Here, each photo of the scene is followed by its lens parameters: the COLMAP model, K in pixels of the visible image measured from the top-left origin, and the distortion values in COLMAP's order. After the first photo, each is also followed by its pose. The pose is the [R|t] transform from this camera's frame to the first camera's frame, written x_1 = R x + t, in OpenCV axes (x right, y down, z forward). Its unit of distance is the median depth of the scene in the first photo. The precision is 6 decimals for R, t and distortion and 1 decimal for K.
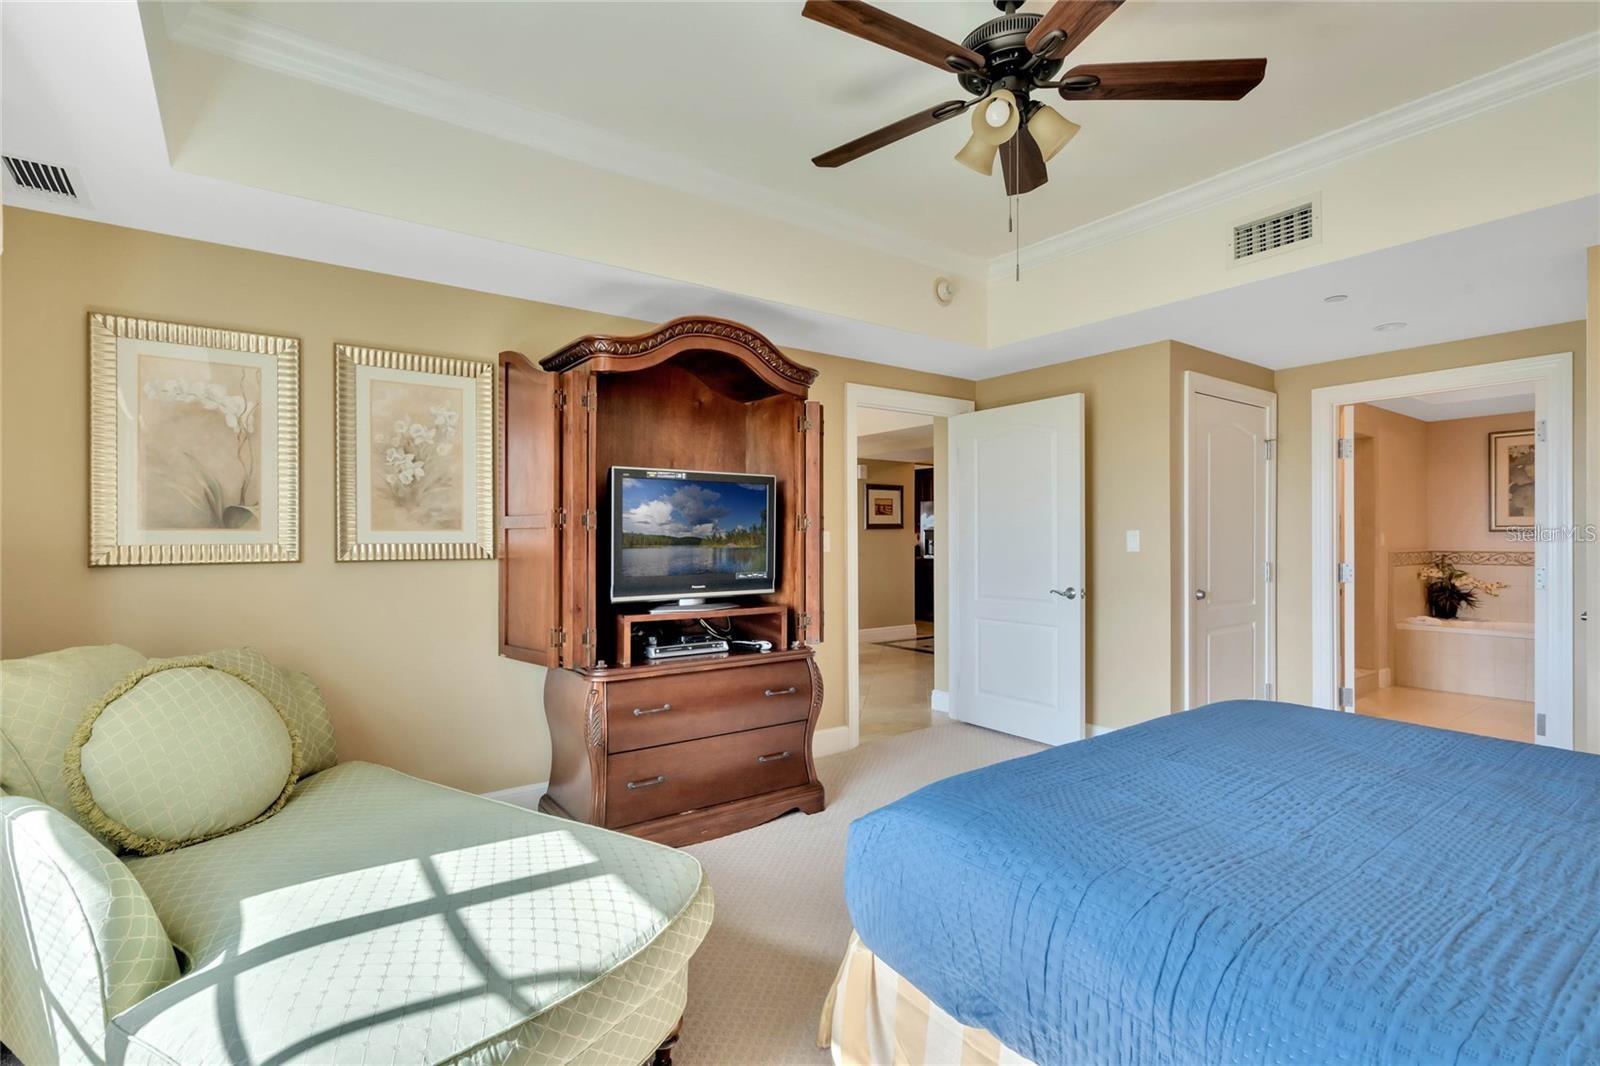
lens RADIAL K [[753.0, 0, 801.8], [0, 753.0, 538.3], [0, 0, 1]] dist [-0.005449, 0.002043]
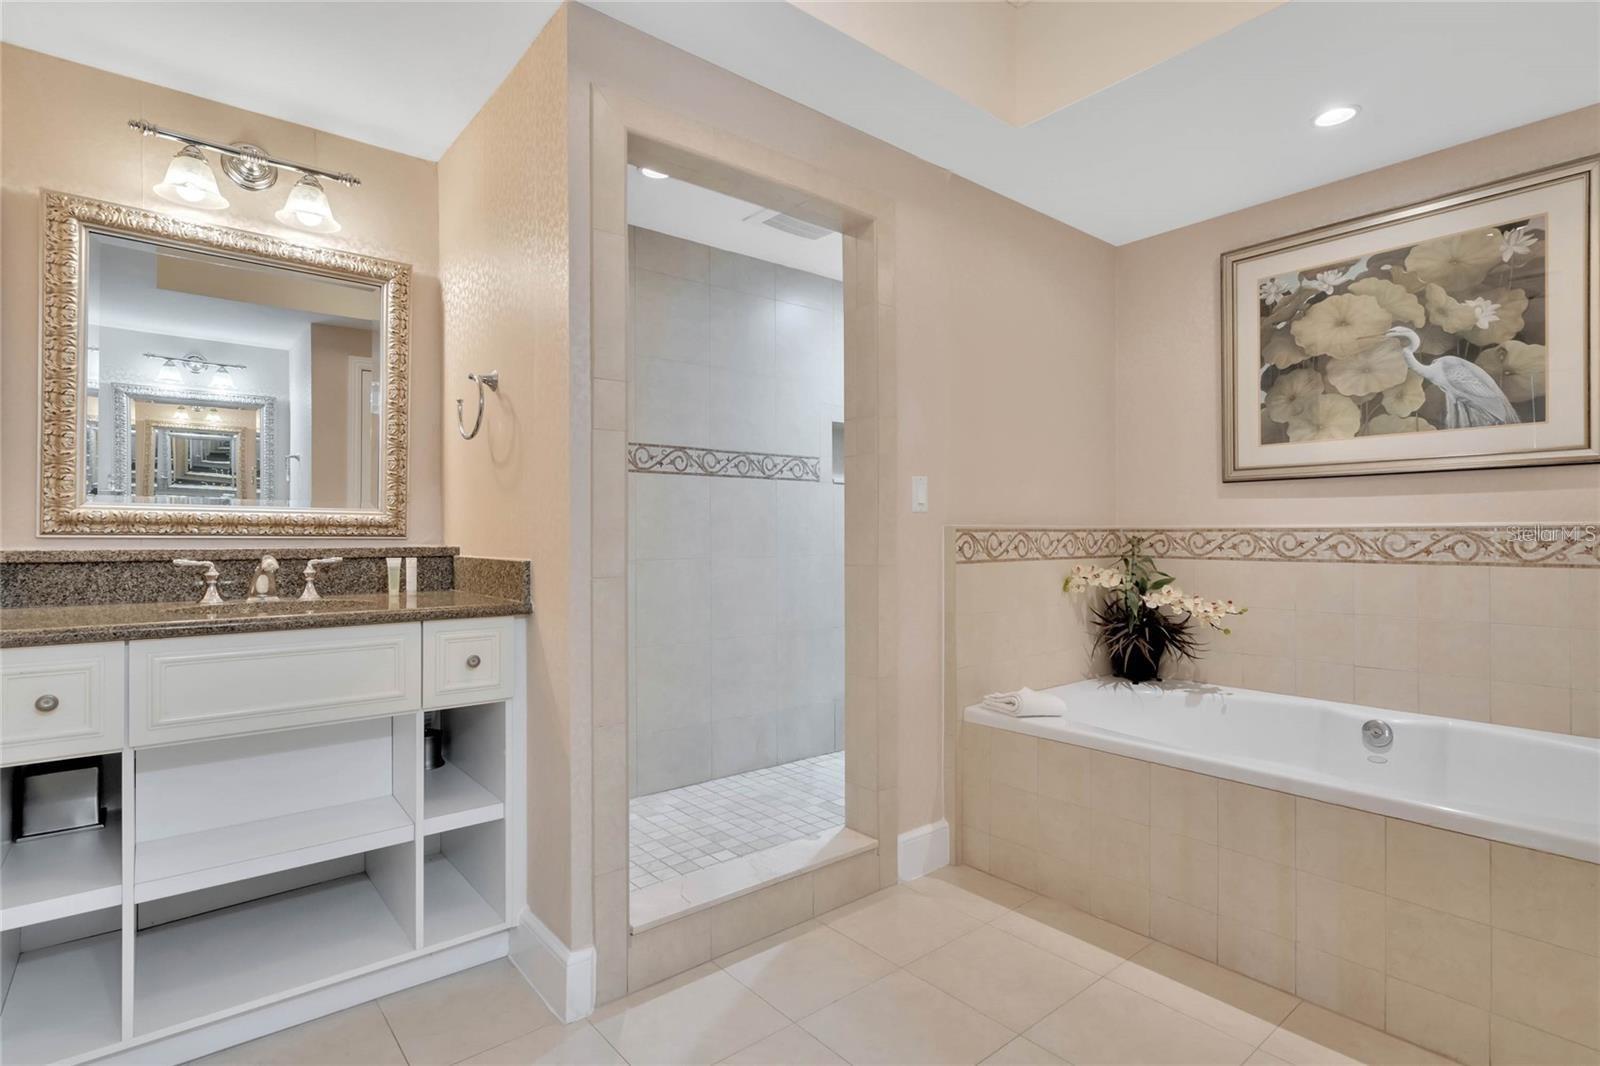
lens RADIAL K [[780.0, 0, 801.2], [0, 780.0, 532.5], [0, 0, 1]] dist [0.005082, -0.001233]
pose [[0.997662, 0.002064, 0.068309, 0.641874], [-0.001793, 0.999990, -0.004026, 0.022185], [-0.068316, 0.003894, 0.997656, 0.566955]]
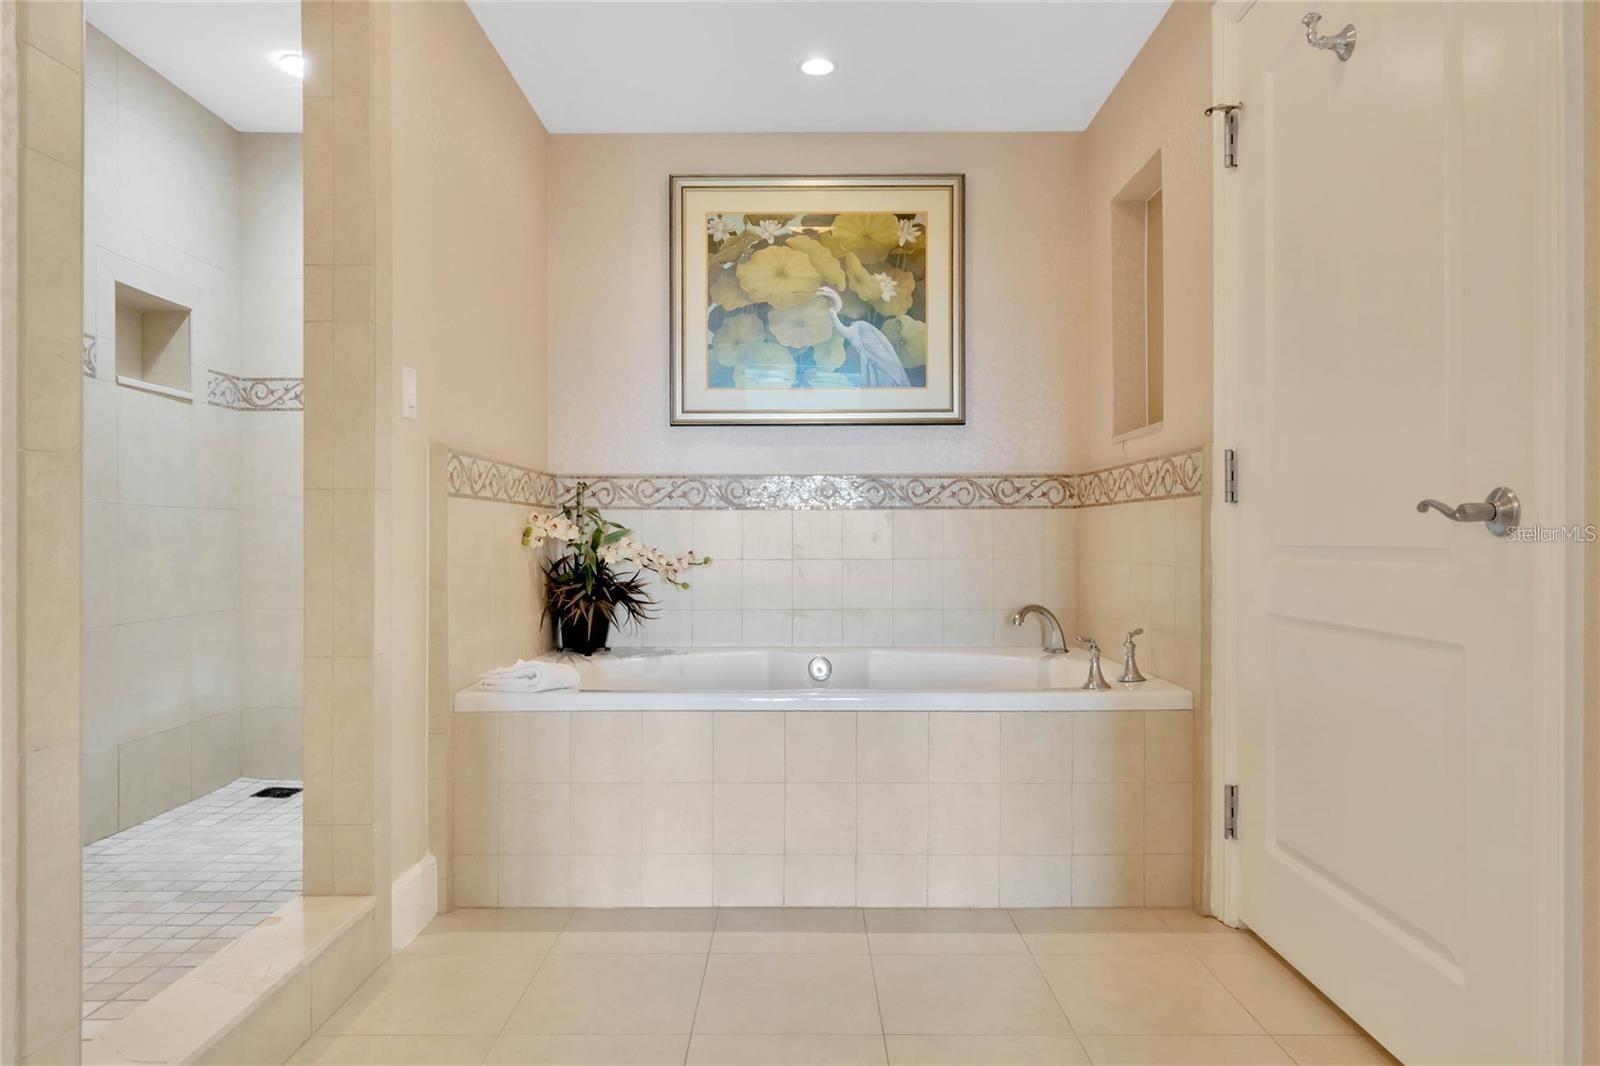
lens RADIAL K [[992.9, 0, 798.3], [0, 992.9, 535.4], [0, 0, 1]] dist [0.001470, -0.000356]
pose [[0.595323, 0.003317, 0.803480, 0.534588], [0.000341, 0.999990, -0.004381, 0.051353], [-0.803487, 0.002882, 0.595316, 0.633357]]
